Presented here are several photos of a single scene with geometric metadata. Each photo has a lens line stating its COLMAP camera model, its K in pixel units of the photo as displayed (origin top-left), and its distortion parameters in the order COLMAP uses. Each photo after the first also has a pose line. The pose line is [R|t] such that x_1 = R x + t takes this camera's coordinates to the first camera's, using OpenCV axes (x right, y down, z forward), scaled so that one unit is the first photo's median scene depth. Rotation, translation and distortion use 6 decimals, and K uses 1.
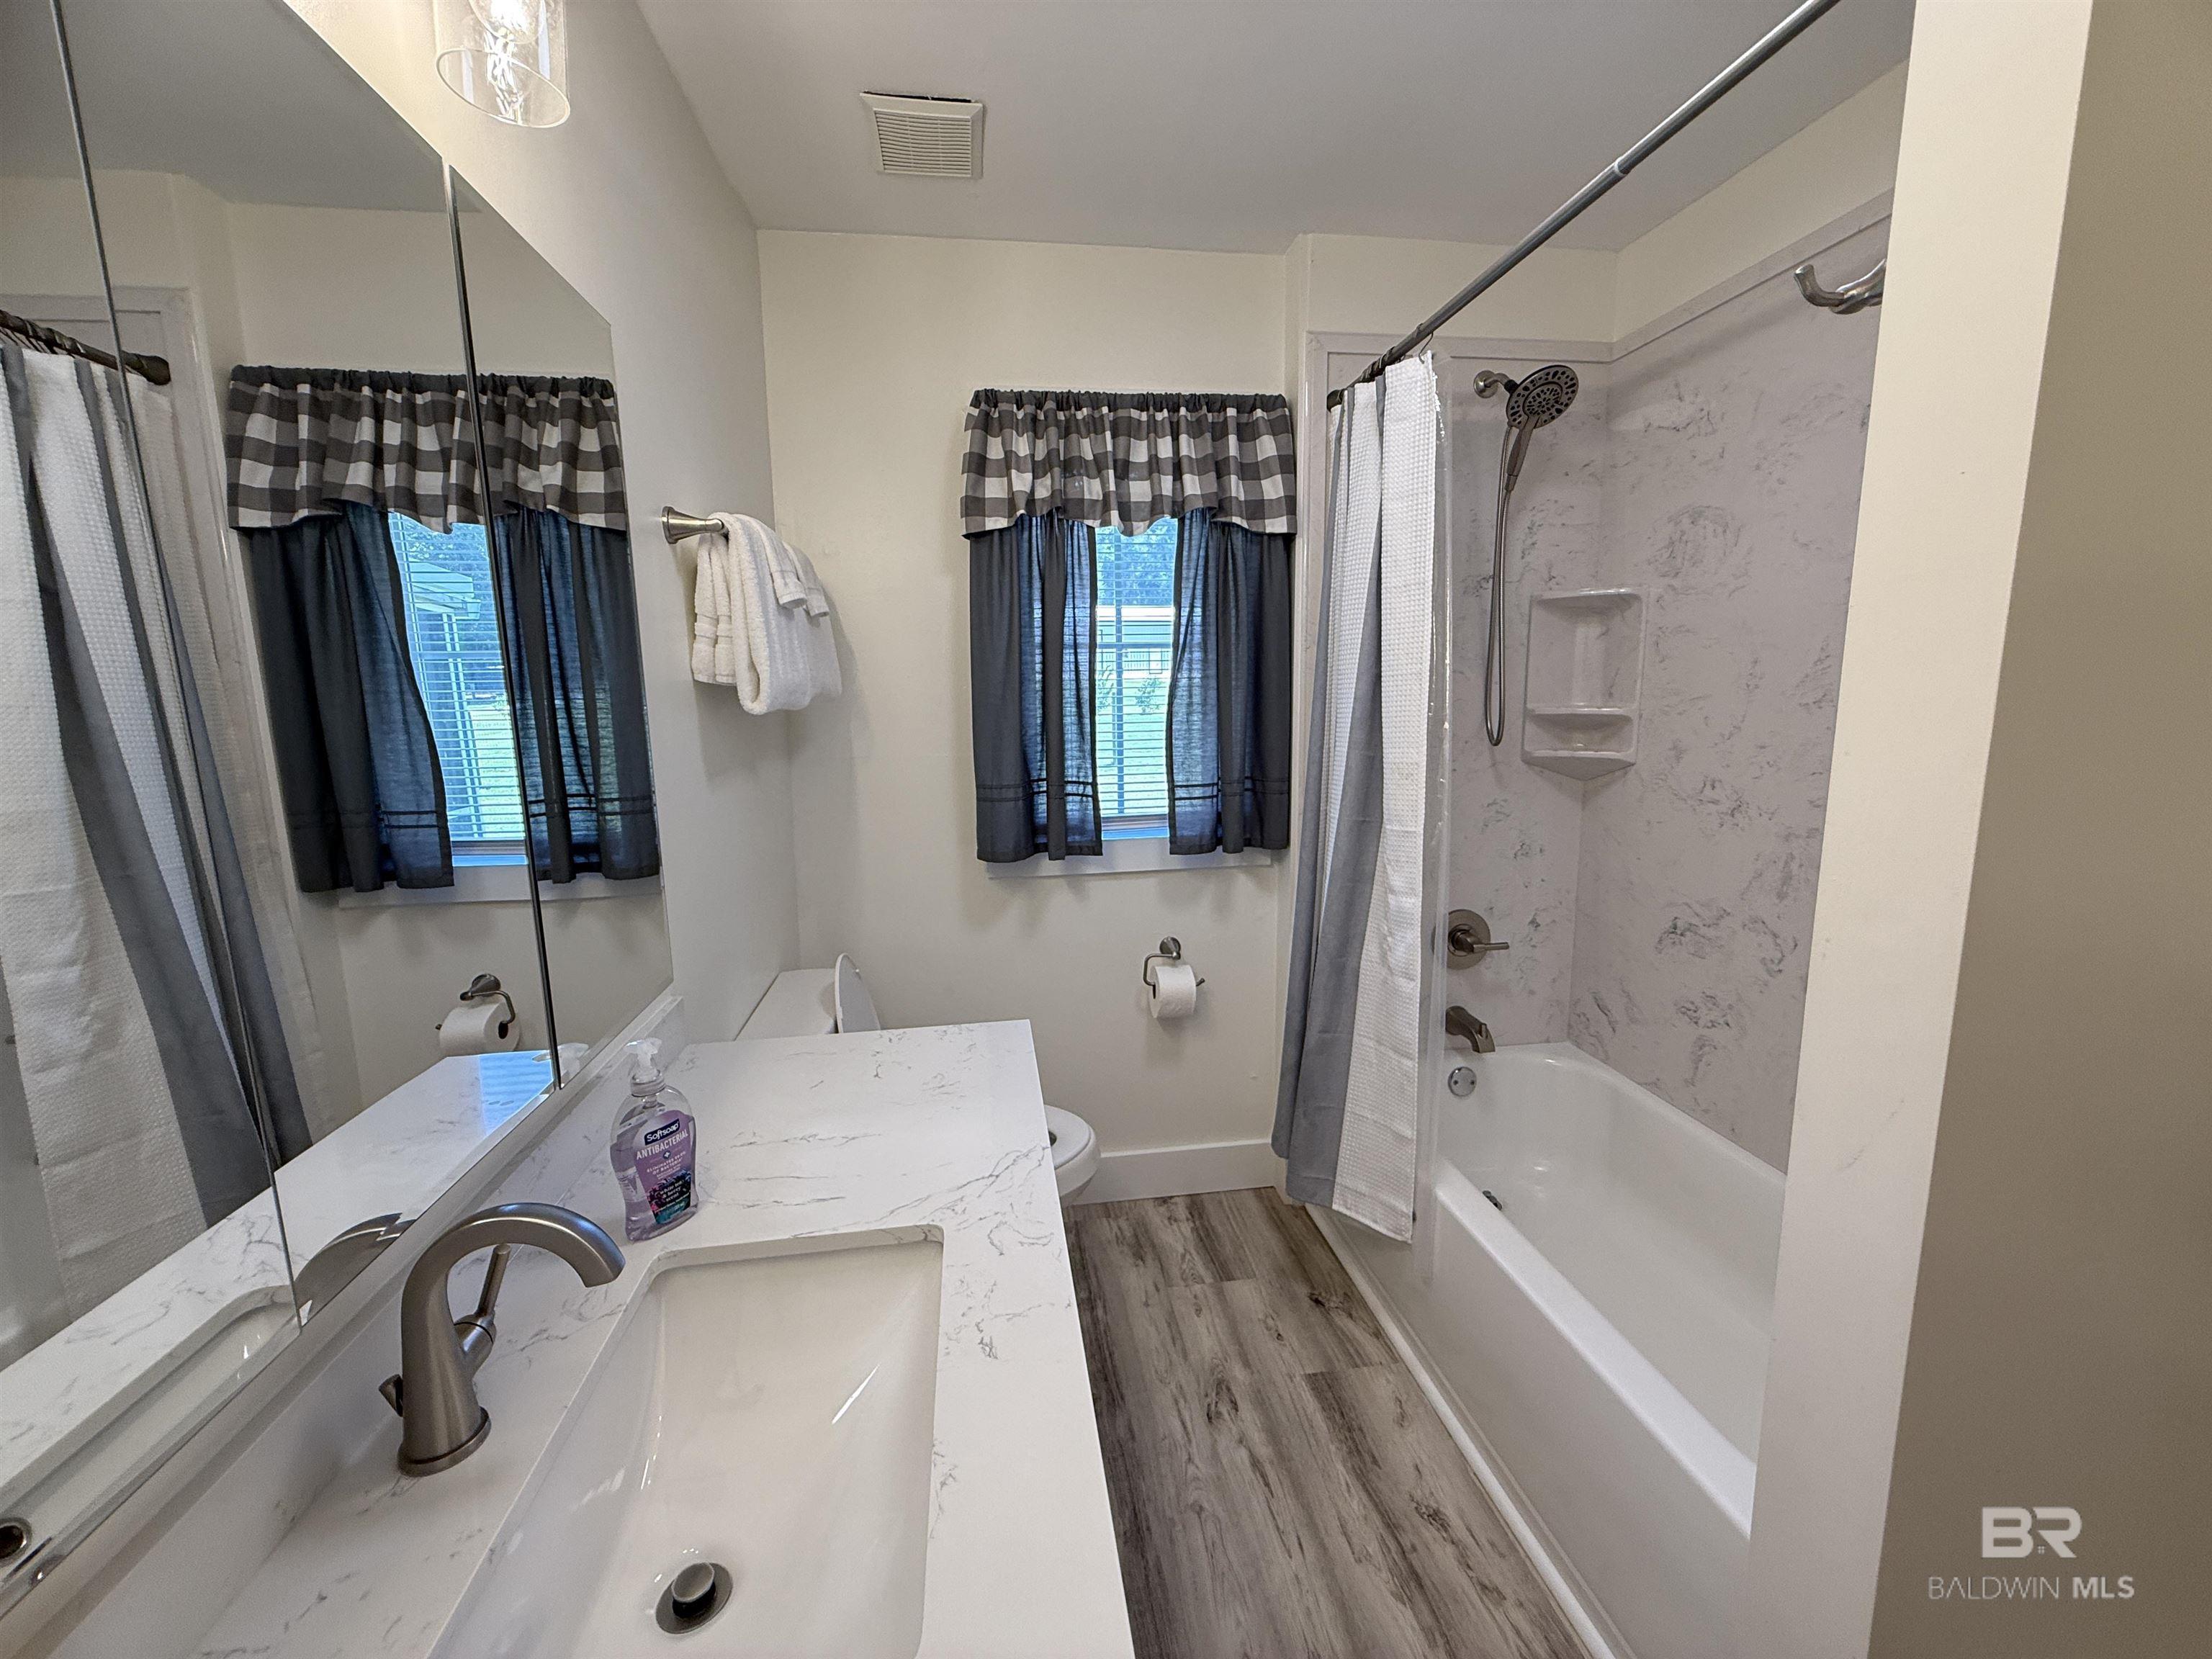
lens RADIAL K [[884.4, 0, 1104.1], [0, 884.4, 835.8], [0, 0, 1]] dist [-0.000100, -0.000214]
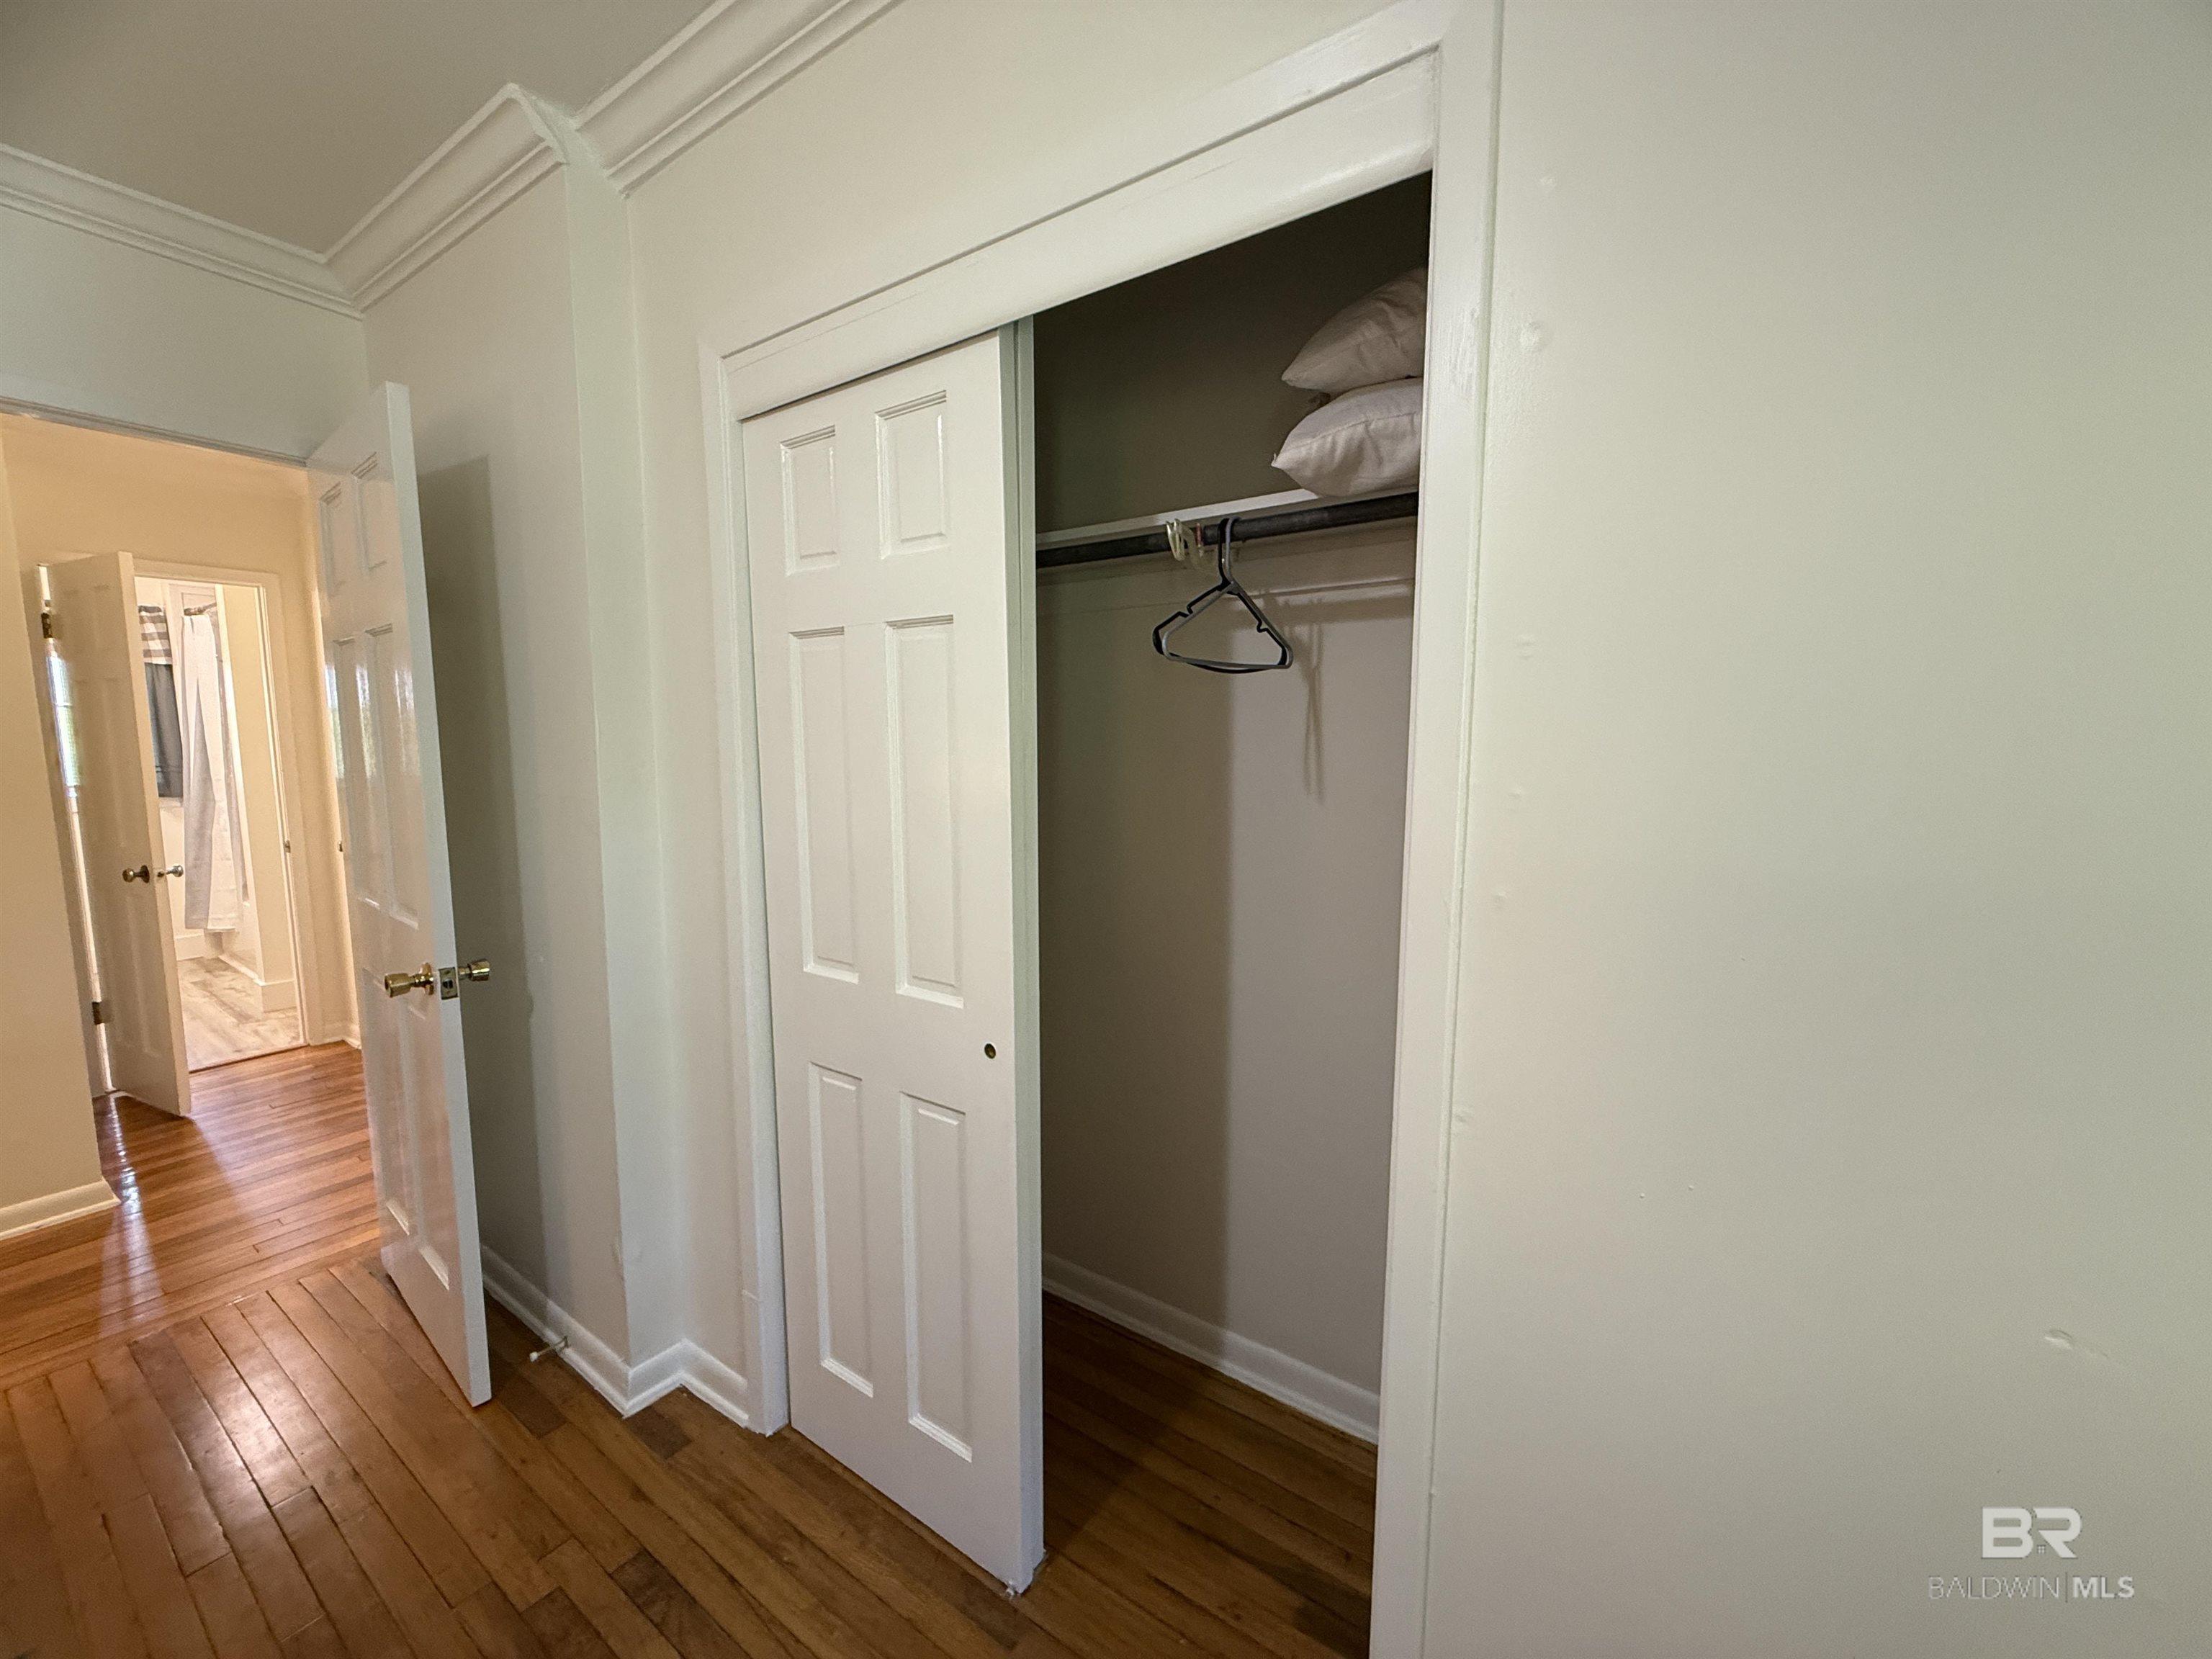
lens RADIAL K [[884.4, 0, 1108.0], [0, 884.4, 829.4], [0, 0, 1]] dist [-0.000100, -0.000214]
pose [[0.690059, -0.066086, 0.720730, 0.211677], [0.106663, 0.994235, -0.010959, 0.407208], [-0.715851, 0.084438, 0.693129, -2.477135]]
